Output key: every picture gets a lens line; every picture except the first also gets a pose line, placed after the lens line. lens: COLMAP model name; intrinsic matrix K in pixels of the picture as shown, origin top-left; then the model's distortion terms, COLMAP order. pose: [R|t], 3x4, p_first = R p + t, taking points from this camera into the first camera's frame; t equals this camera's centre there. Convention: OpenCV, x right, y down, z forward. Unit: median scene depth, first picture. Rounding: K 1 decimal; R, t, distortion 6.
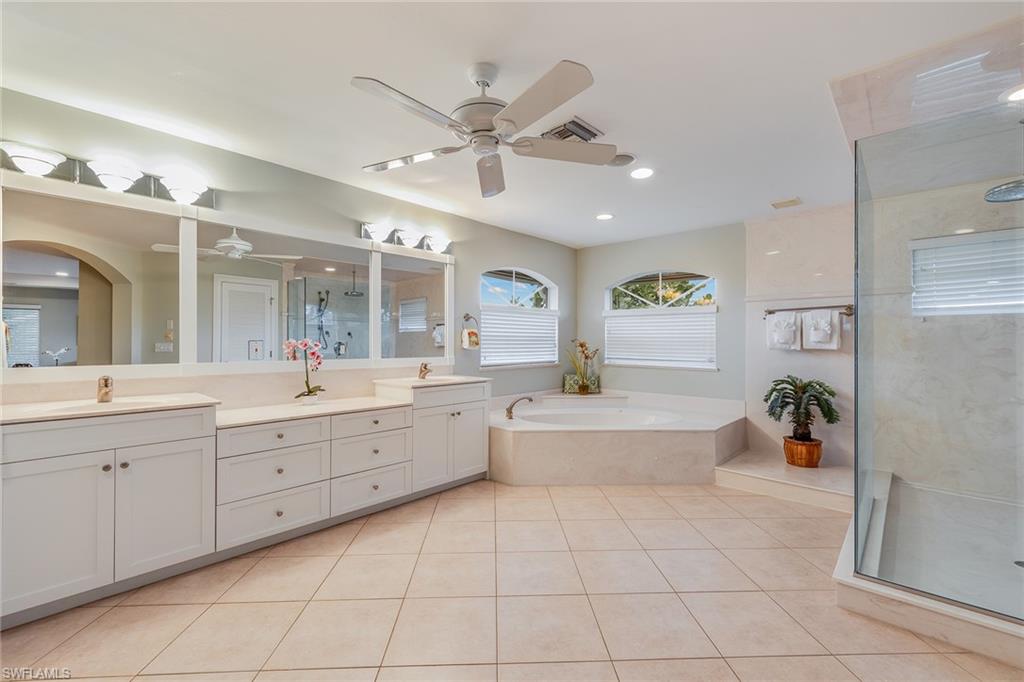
lens RADIAL K [[431.8, 0, 512.0], [0, 431.8, 341.0], [0, 0, 1]] dist [-0.000454, 0.000050]
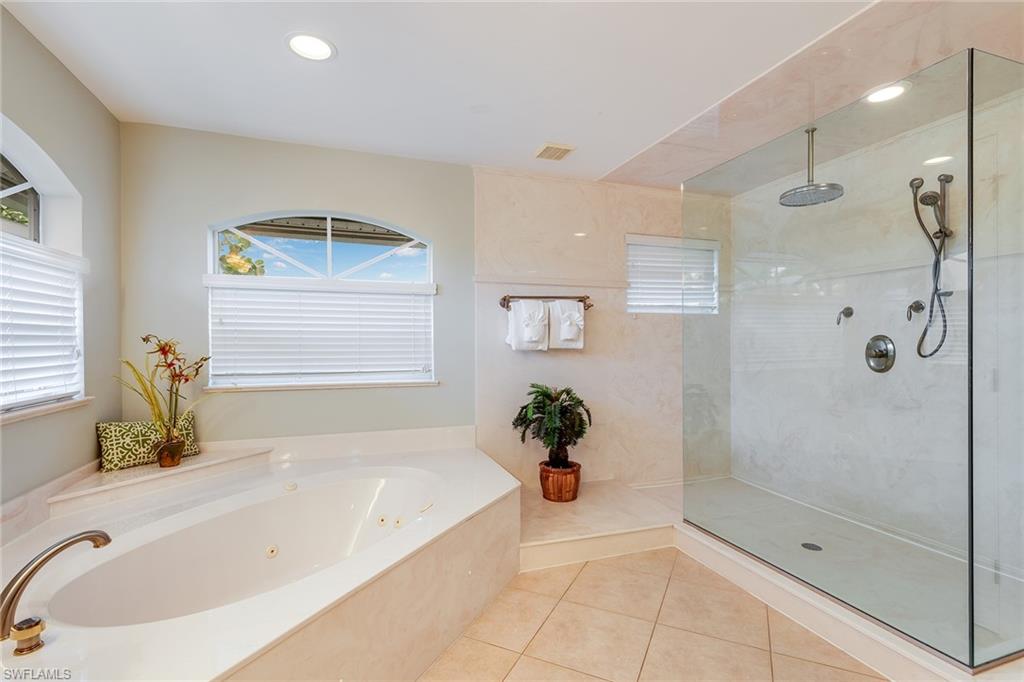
lens RADIAL K [[477.0, 0, 512.0], [0, 477.0, 341.0], [0, 0, 1]] dist [0.001327, 0.000253]
pose [[0.467531, -0.005473, 0.883960, -0.121249], [0.001325, 0.999984, 0.005491, -0.000296], [-0.883976, -0.001396, 0.467531, 0.650807]]
